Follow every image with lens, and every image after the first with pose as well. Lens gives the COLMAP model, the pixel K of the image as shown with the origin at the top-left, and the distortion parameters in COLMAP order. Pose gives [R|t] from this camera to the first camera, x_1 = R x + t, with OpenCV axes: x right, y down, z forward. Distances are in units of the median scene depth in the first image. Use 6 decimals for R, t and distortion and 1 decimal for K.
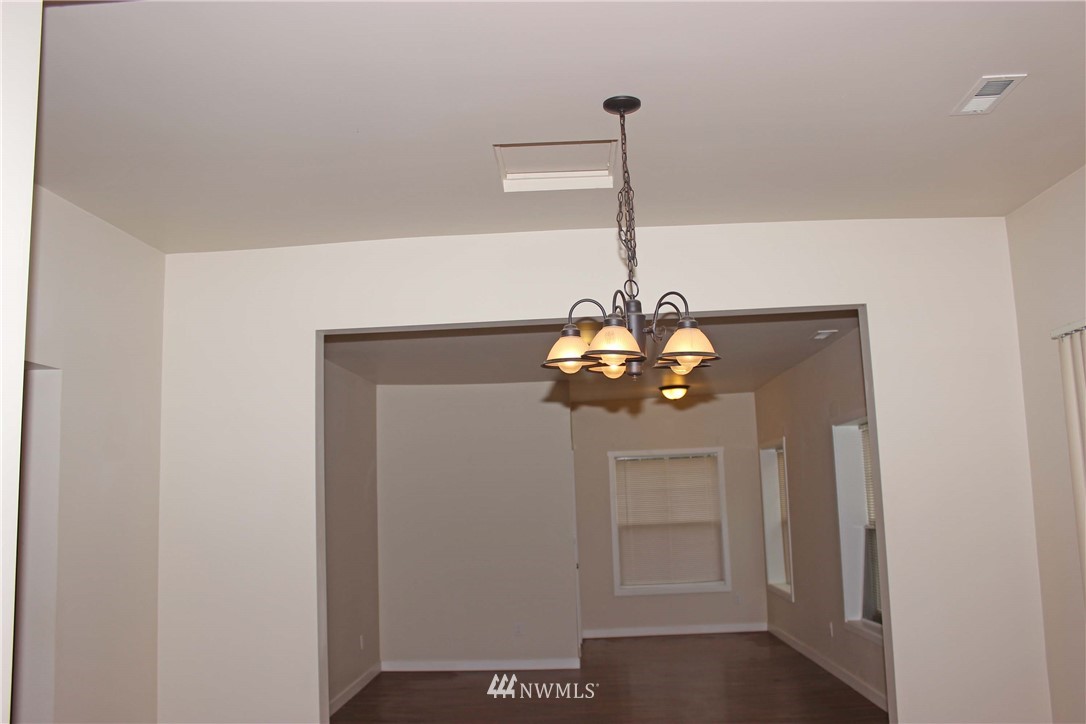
lens RADIAL K [[911.5, 0, 543.0], [0, 911.5, 362.0], [0, 0, 1]] dist [-0.152367, 0.131177]
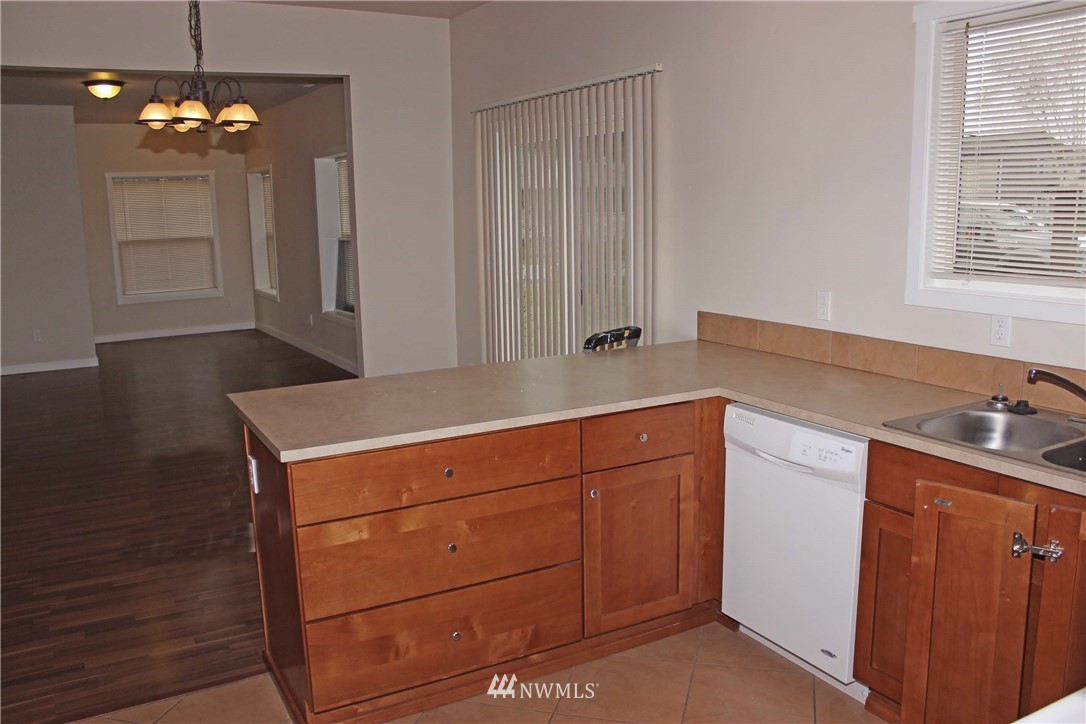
lens RADIAL K [[911.5, 0, 543.0], [0, 911.5, 362.0], [0, 0, 1]] dist [-0.152367, 0.131177]
pose [[0.839018, -0.080703, 0.538085, -0.084366], [-0.087902, 0.955844, 0.280422, -0.028861], [-0.536956, -0.282578, 0.794876, -0.192446]]
